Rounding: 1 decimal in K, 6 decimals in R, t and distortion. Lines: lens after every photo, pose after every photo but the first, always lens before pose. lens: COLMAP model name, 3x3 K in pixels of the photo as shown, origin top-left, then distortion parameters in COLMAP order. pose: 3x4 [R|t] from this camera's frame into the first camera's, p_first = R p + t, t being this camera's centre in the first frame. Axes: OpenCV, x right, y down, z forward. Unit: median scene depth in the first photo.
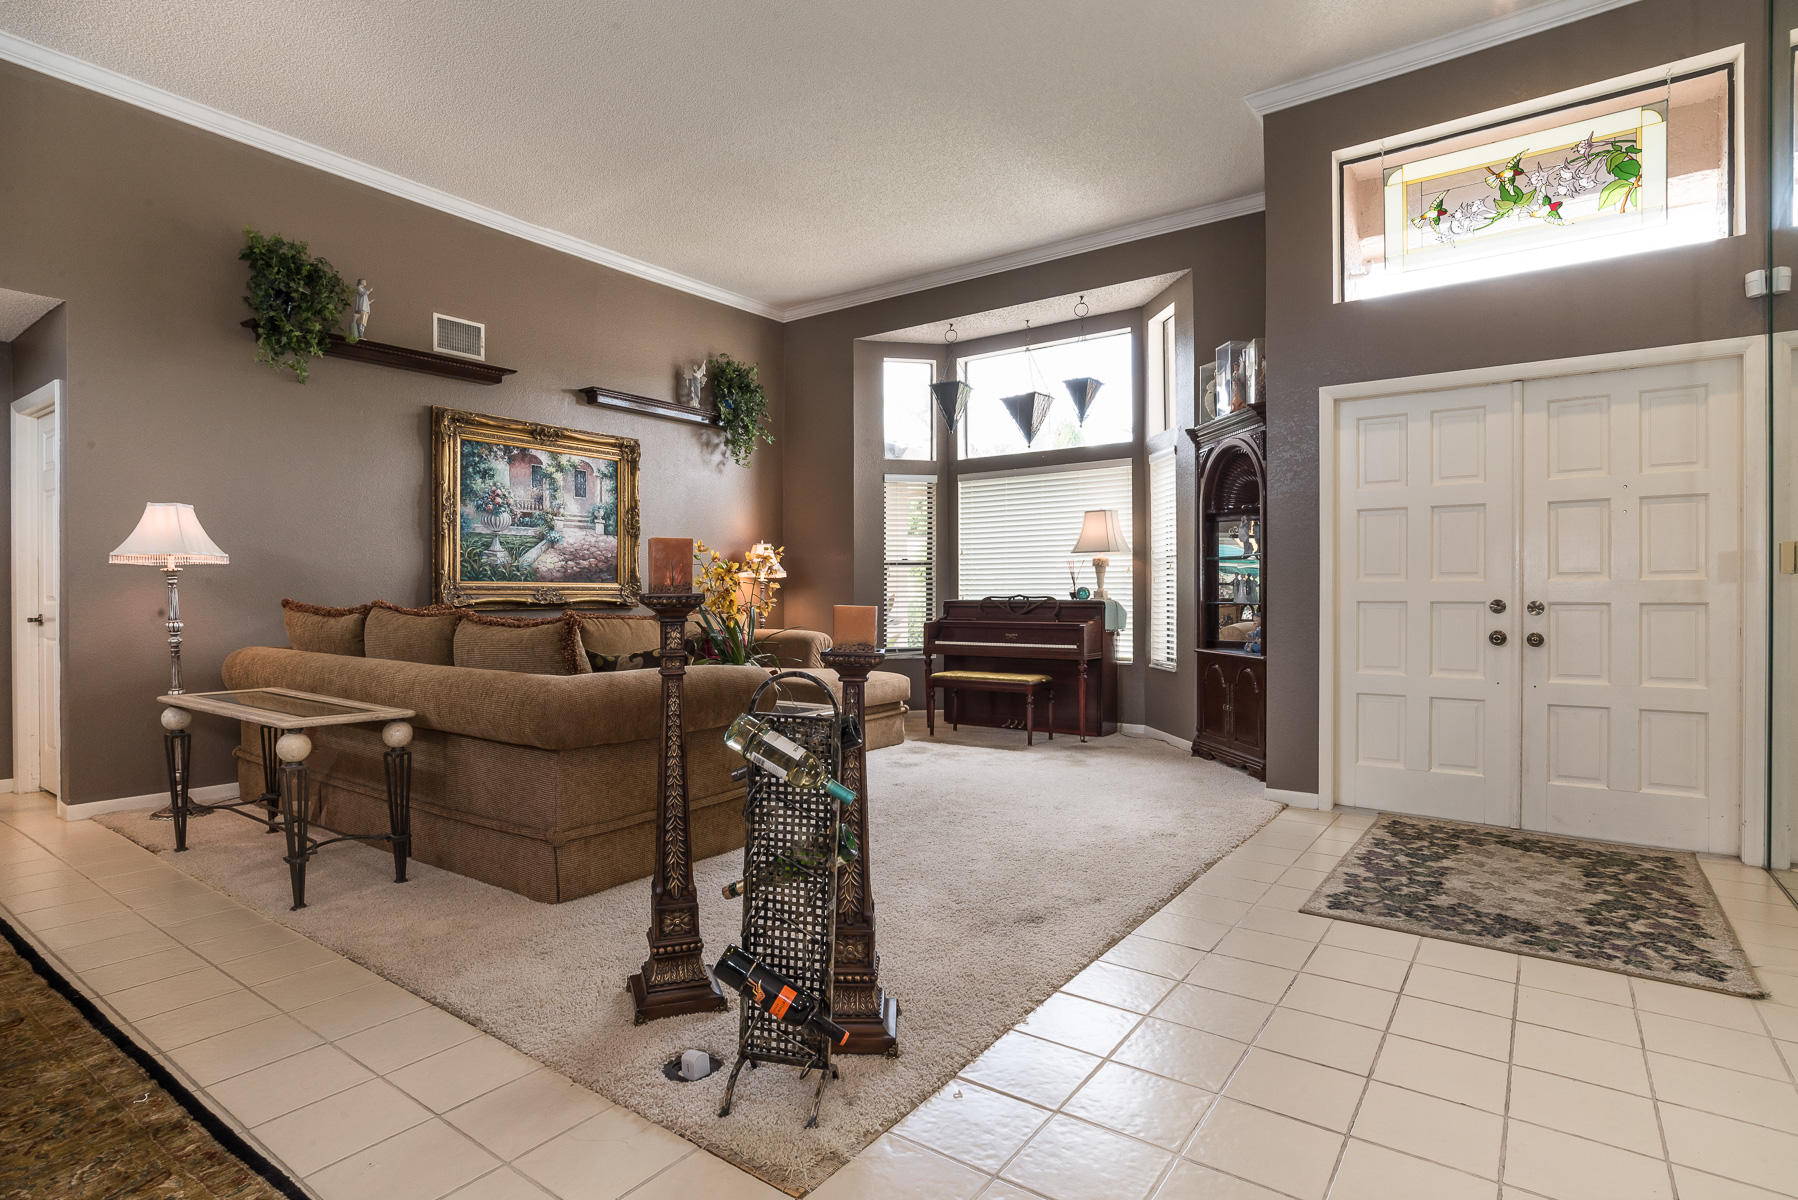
lens RADIAL K [[916.7, 0, 897.8], [0, 916.7, 599.1], [0, 0, 1]] dist [-0.035029, 0.011958]
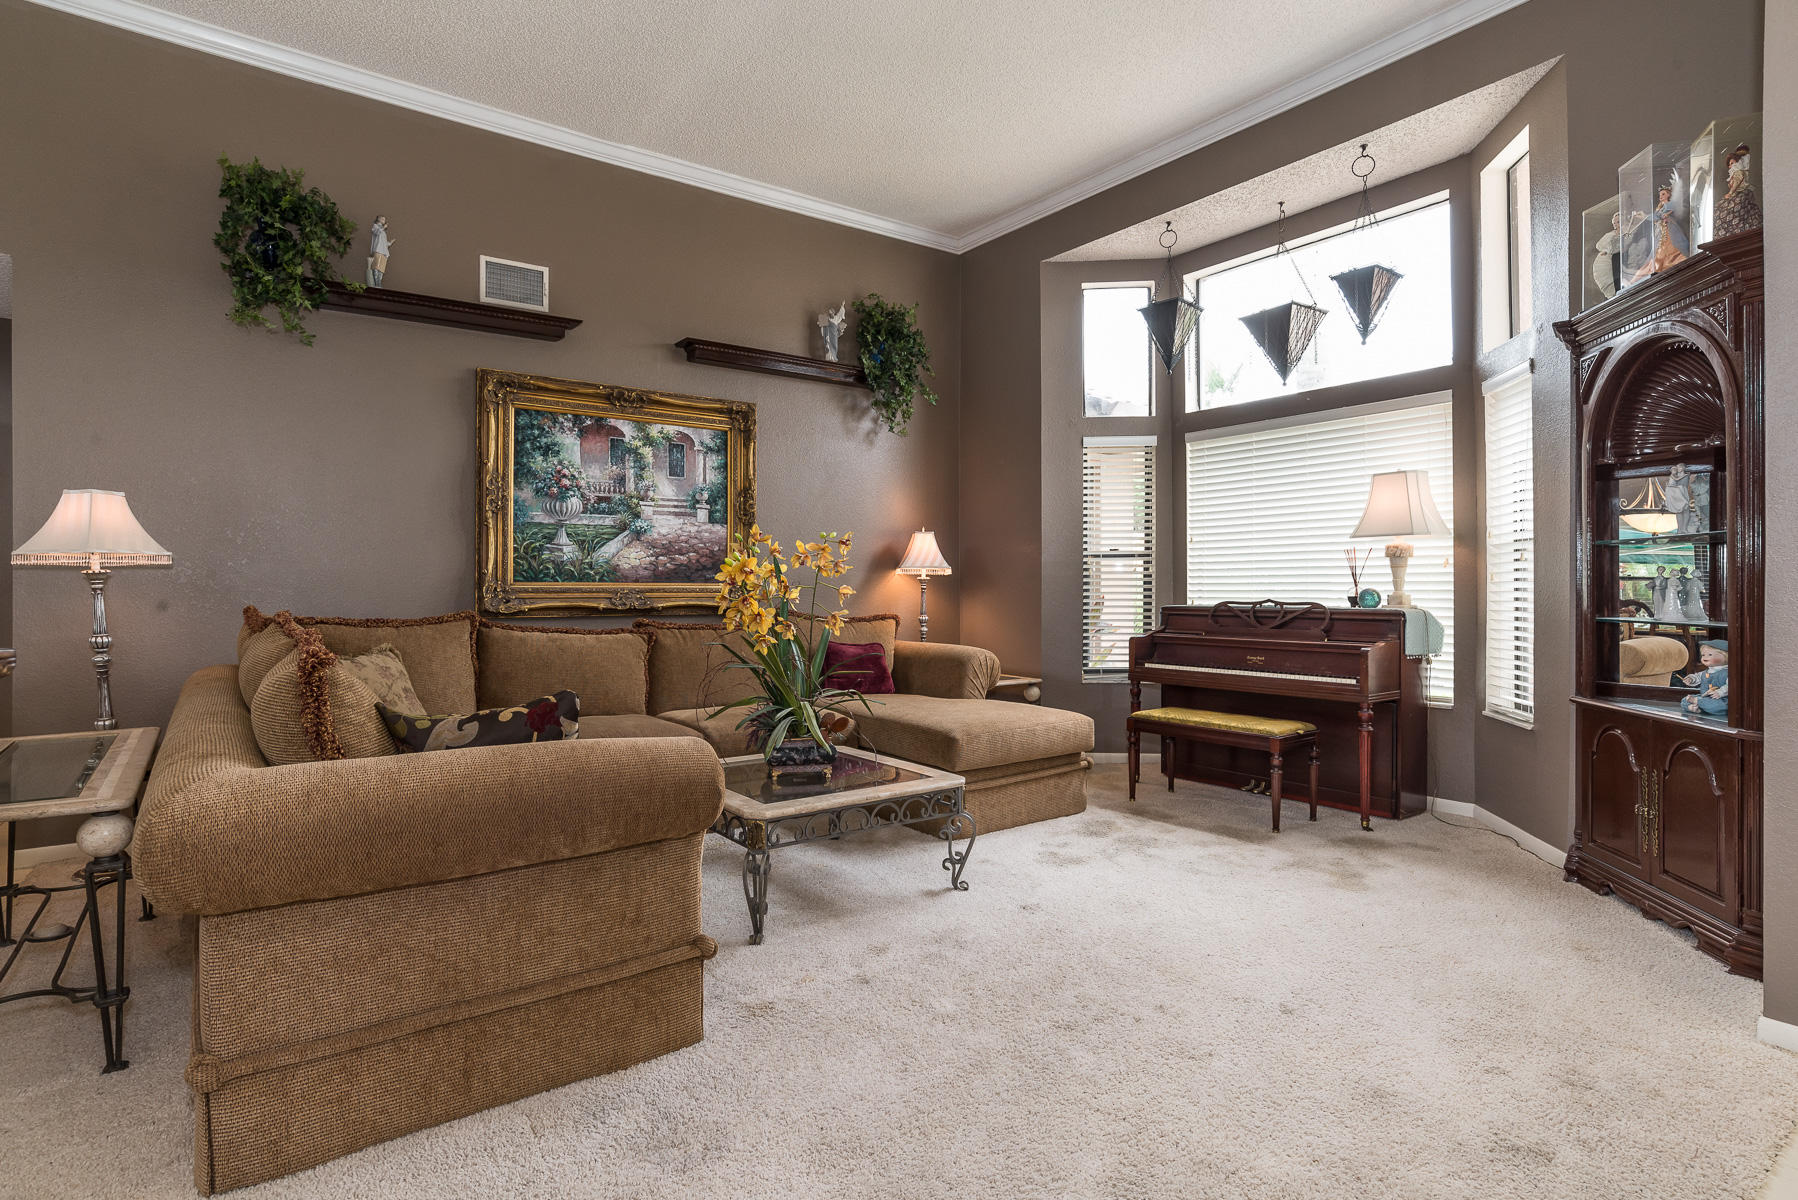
lens RADIAL K [[916.7, 0, 886.7], [0, 916.7, 586.4], [0, 0, 1]] dist [-0.035029, 0.011958]
pose [[0.951146, 0.001182, -0.308738, 0.076629], [-0.002955, 0.999982, -0.005273, -0.010760], [0.308727, 0.005928, 0.951132, 0.280705]]
